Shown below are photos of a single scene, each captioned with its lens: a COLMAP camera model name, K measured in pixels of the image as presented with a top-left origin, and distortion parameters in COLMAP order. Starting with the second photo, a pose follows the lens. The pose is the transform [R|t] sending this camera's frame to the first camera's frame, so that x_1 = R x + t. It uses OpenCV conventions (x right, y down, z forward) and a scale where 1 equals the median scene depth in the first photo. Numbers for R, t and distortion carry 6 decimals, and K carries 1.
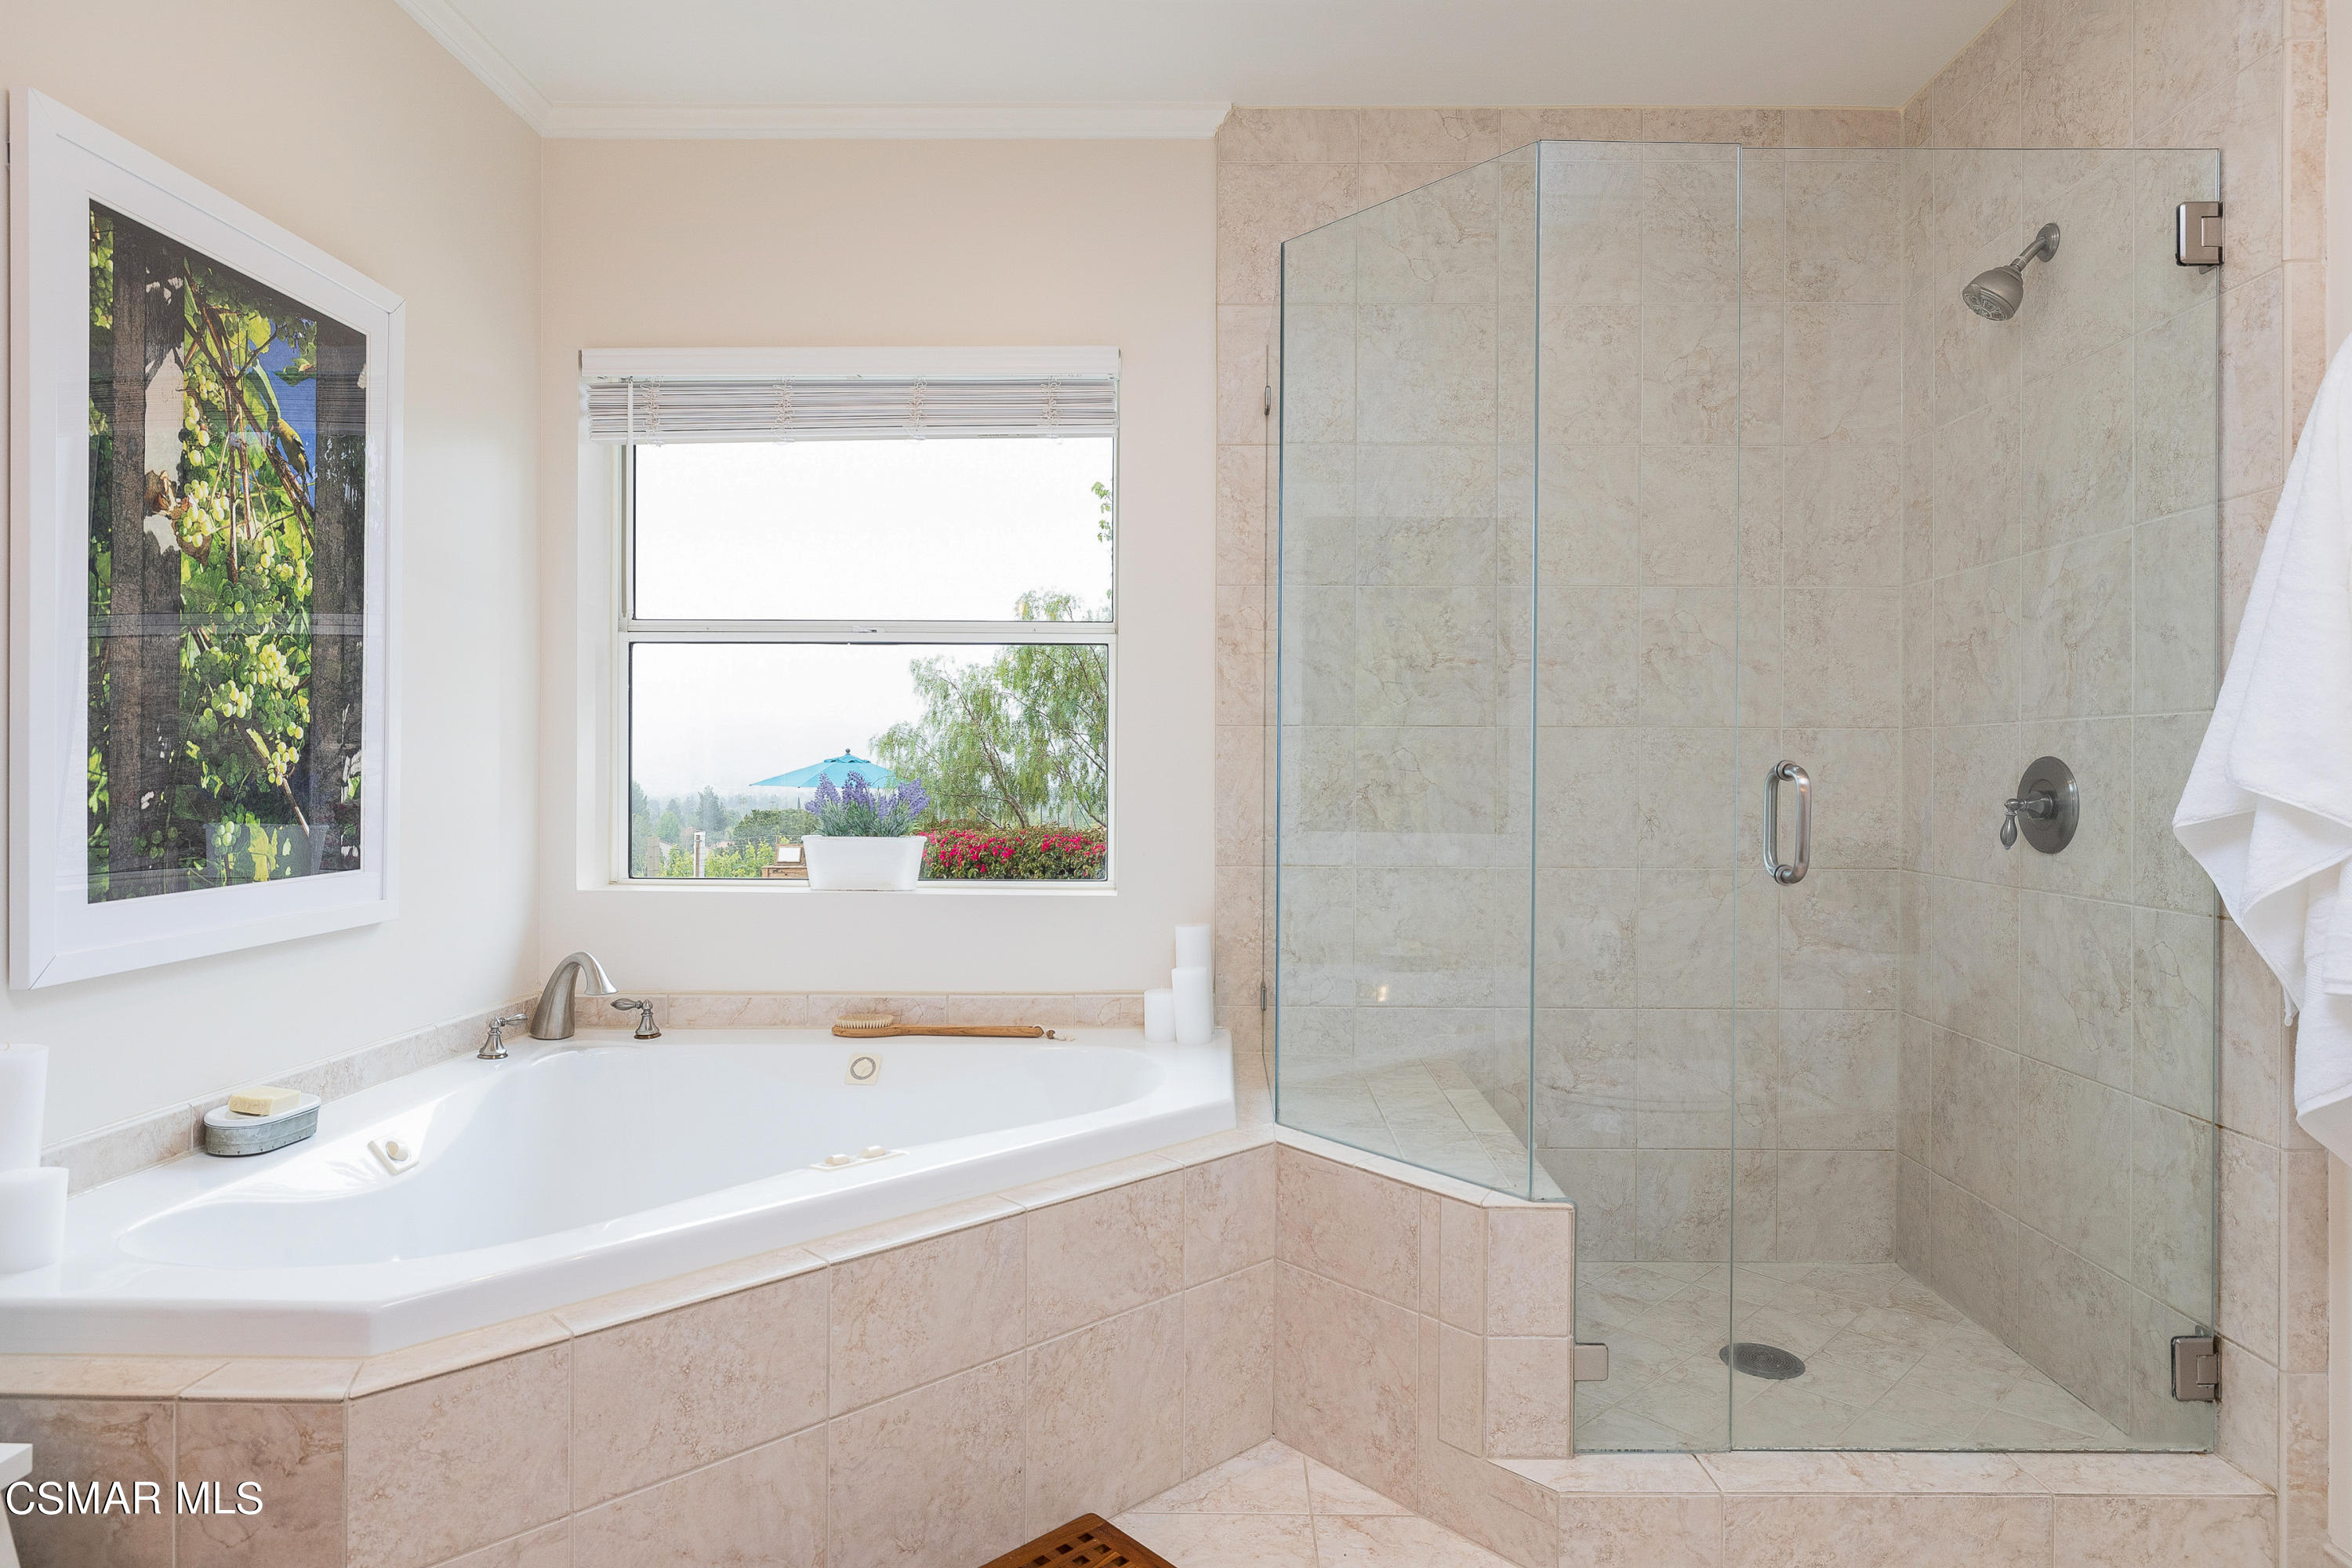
lens RADIAL K [[1326.9, 0, 1176.2], [0, 1326.9, 781.1], [0, 0, 1]] dist [-0.003784, -0.002910]
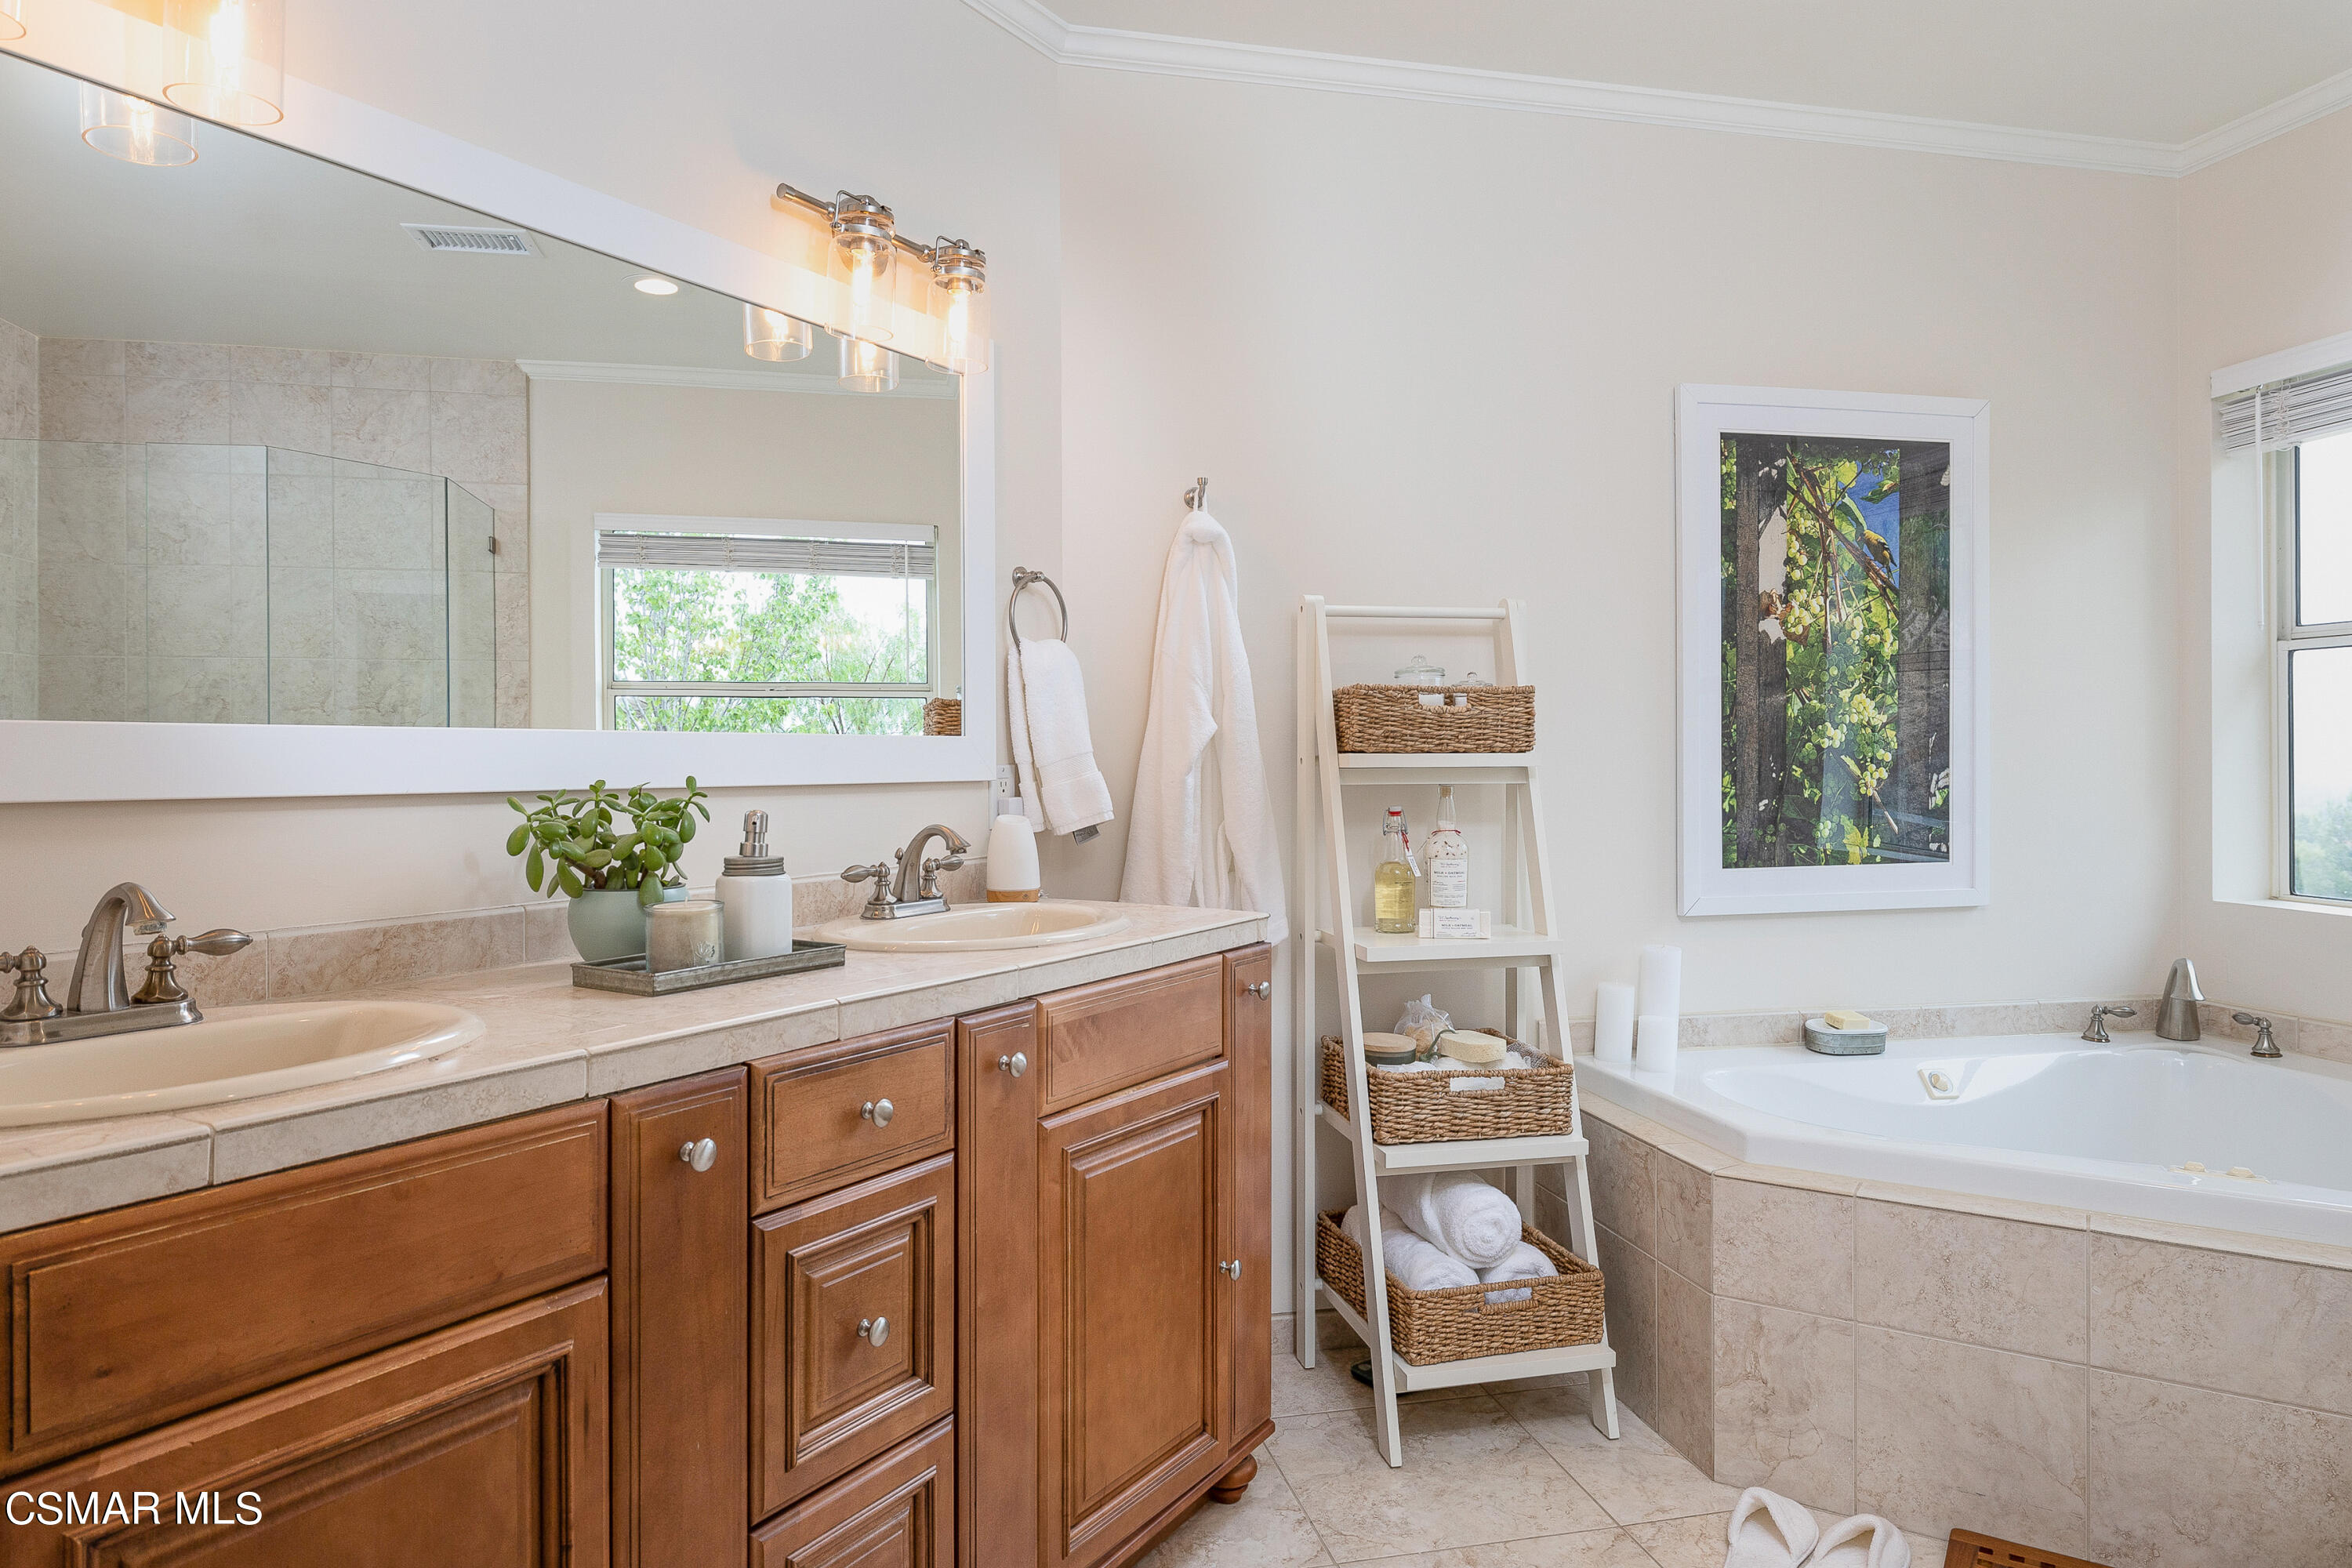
lens RADIAL K [[1400.0, 0, 1175.8], [0, 1400.0, 772.9], [0, 0, 1]] dist [-0.000797, -0.000692]
pose [[0.230344, 0.006593, -0.973087, 0.603060], [-0.004834, 0.999972, 0.005630, -0.026474], [0.973097, 0.003407, 0.230370, -0.037371]]
